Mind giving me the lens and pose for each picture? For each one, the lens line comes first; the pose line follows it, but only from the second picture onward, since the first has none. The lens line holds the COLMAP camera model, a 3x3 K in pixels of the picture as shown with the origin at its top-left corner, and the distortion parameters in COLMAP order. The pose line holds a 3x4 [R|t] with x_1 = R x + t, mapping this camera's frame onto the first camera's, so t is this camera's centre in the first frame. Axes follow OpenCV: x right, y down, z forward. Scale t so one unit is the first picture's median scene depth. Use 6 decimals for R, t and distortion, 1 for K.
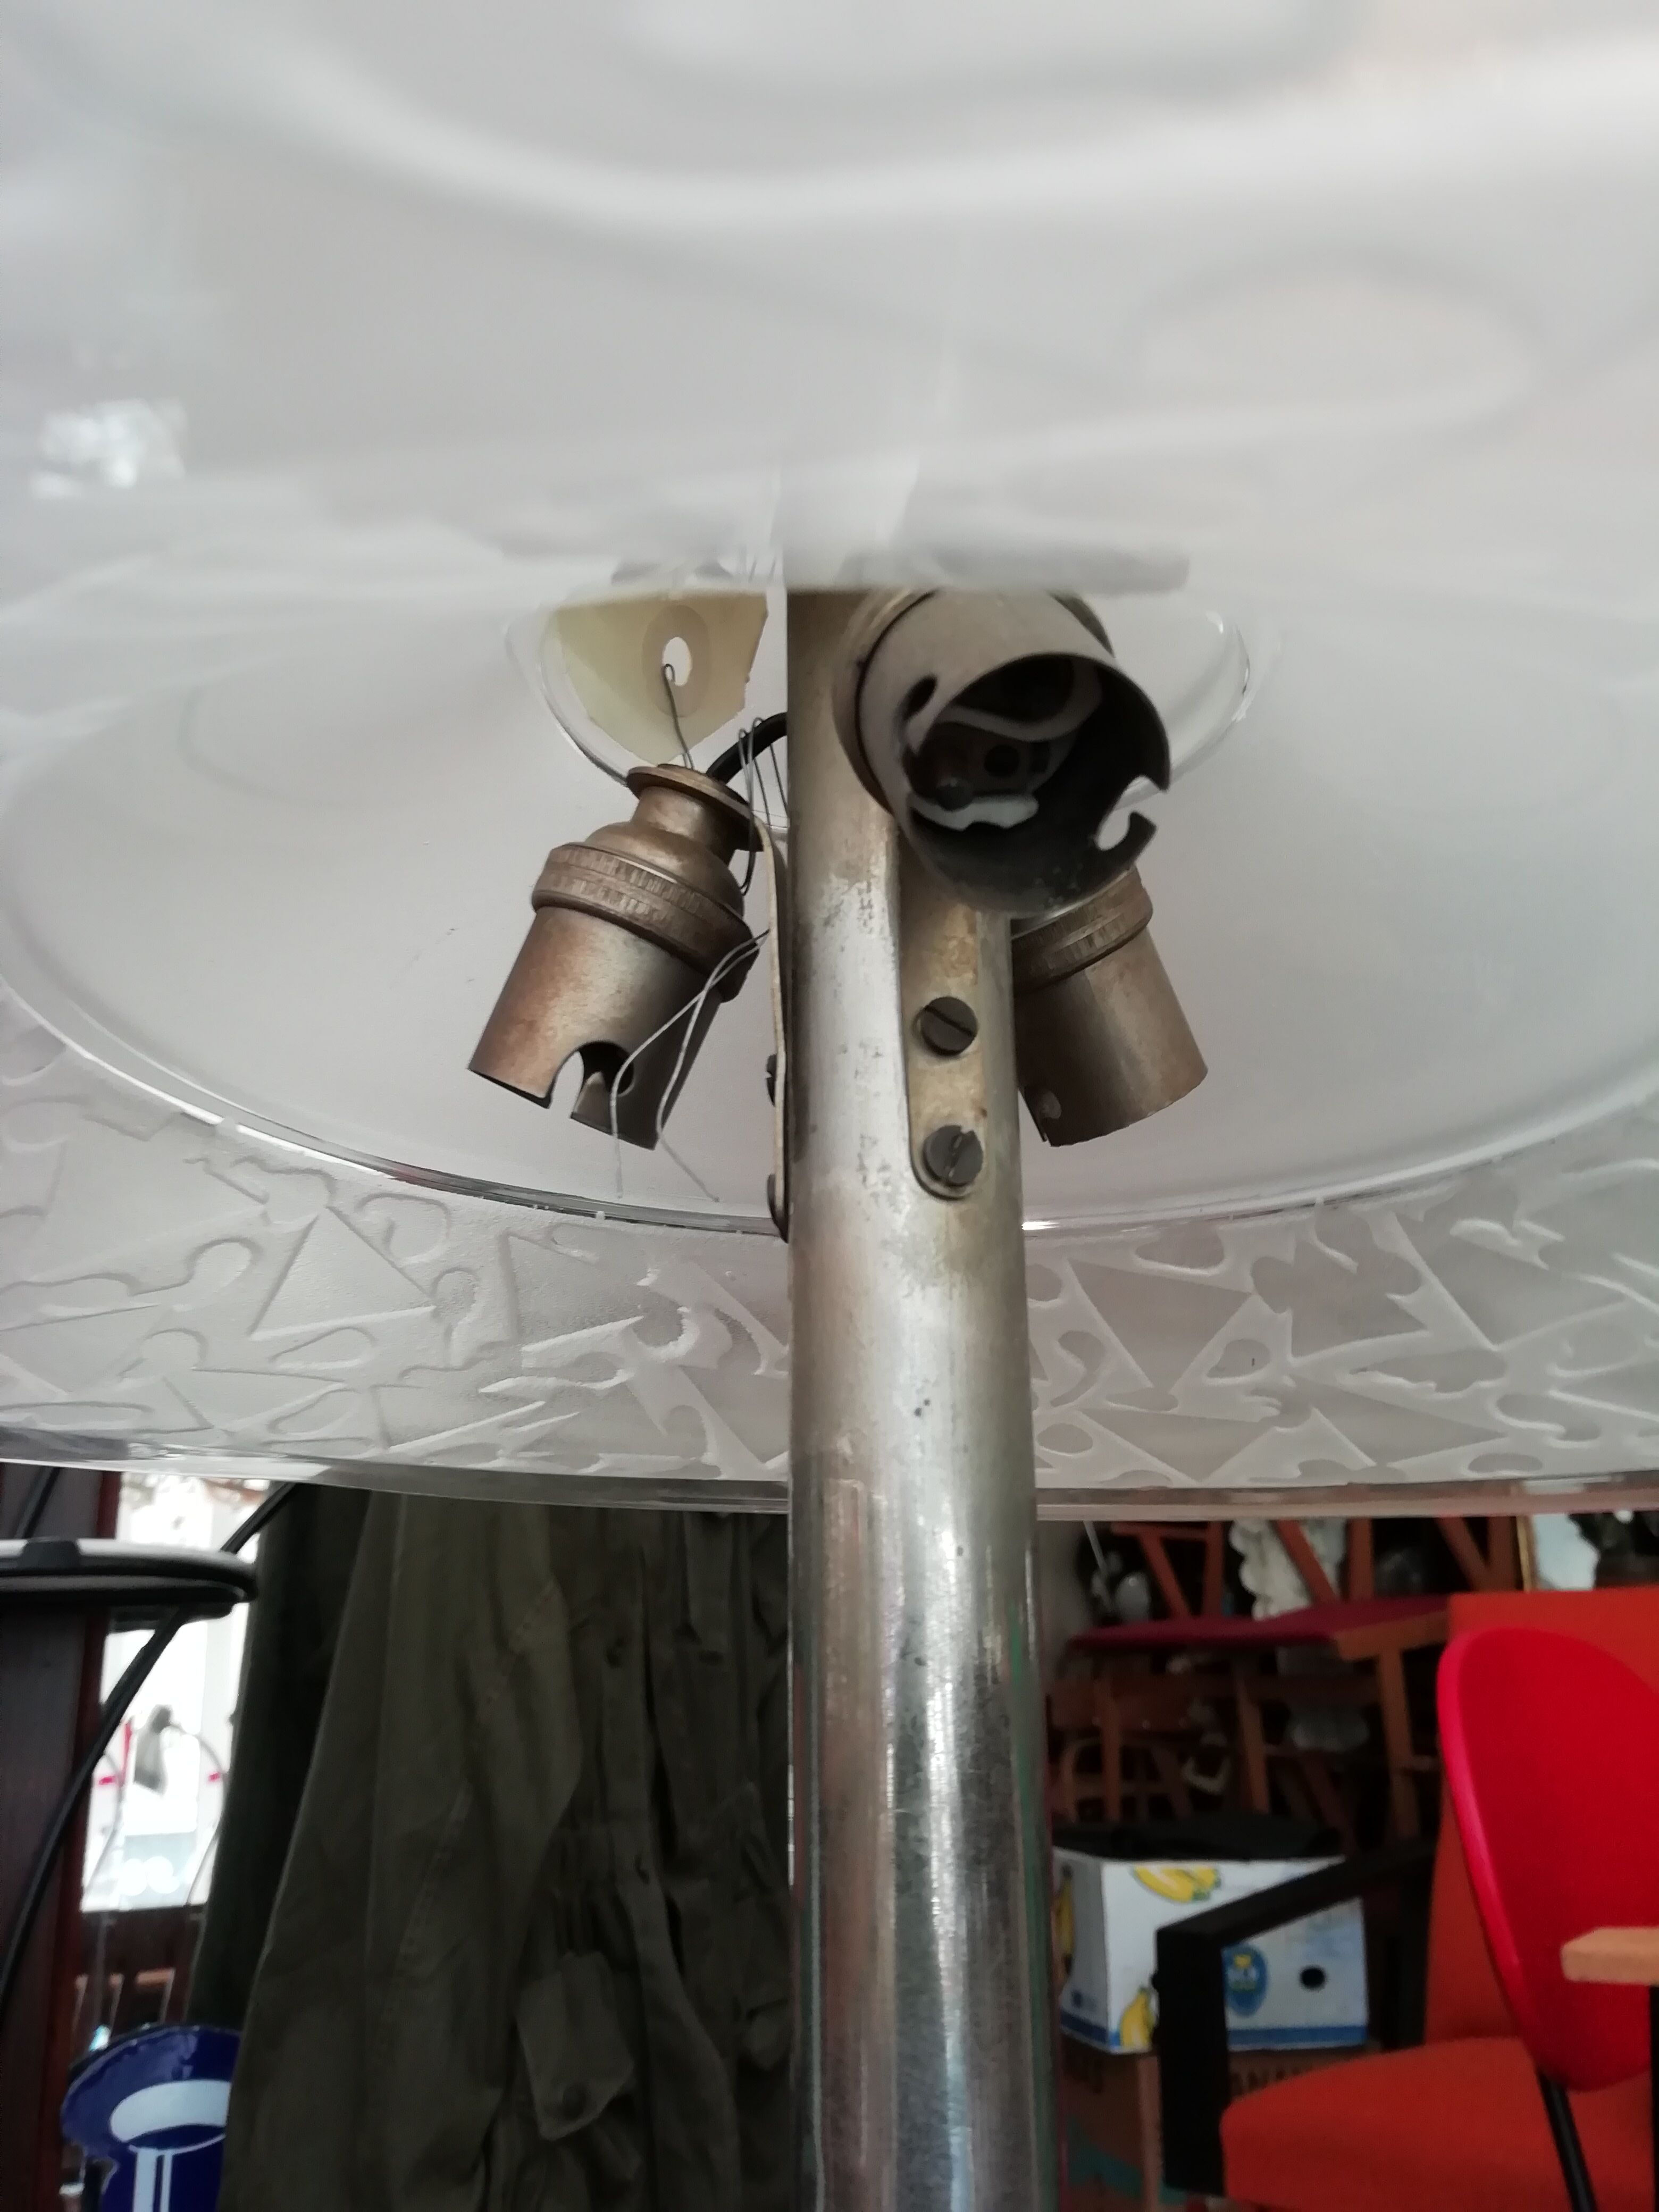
lens RADIAL K [[1690.3, 0, 841.8], [0, 1690.3, 1105.5], [0, 0, 1]] dist [0.001846, 0.005261]
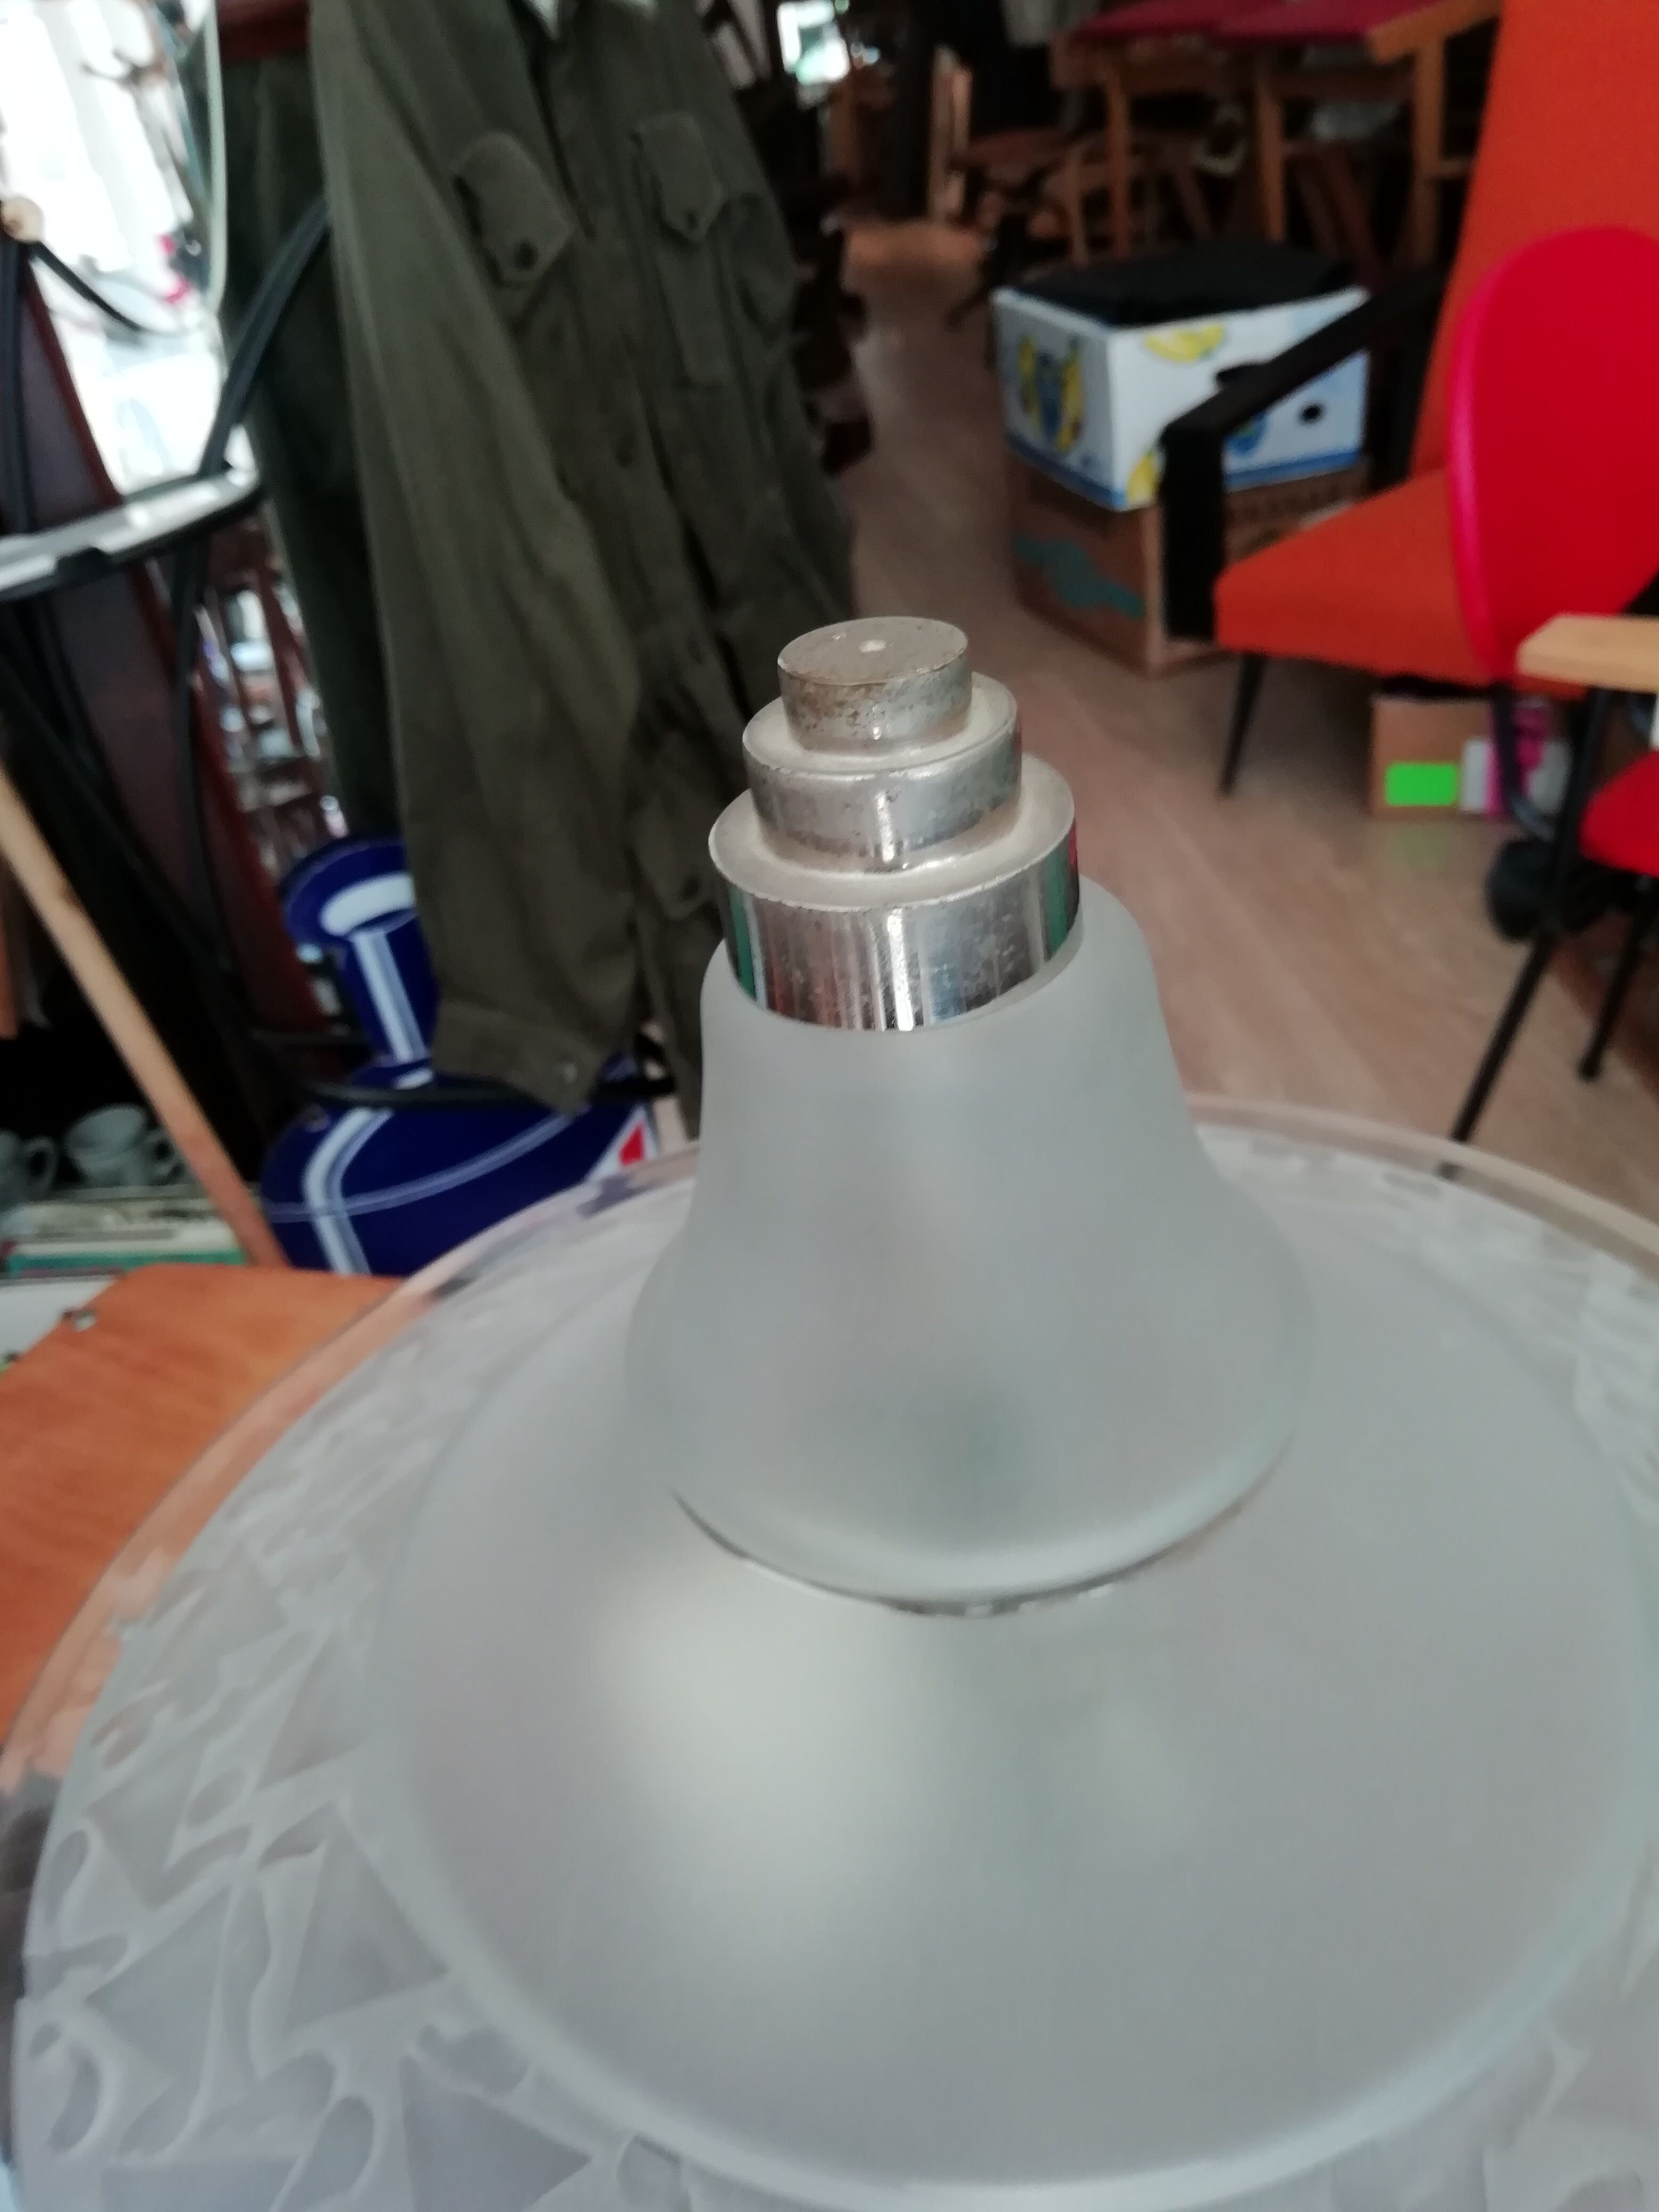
lens RADIAL K [[1768.9, 0, 829.5], [0, 1768.9, 1106.0], [0, 0, 1]] dist [-0.048577, 0.003923]
pose [[0.990836, -0.119458, -0.063032, 0.002073], [0.122043, 0.591873, 0.796738, -0.132344], [-0.057870, -0.797130, 0.601029, 0.034736]]
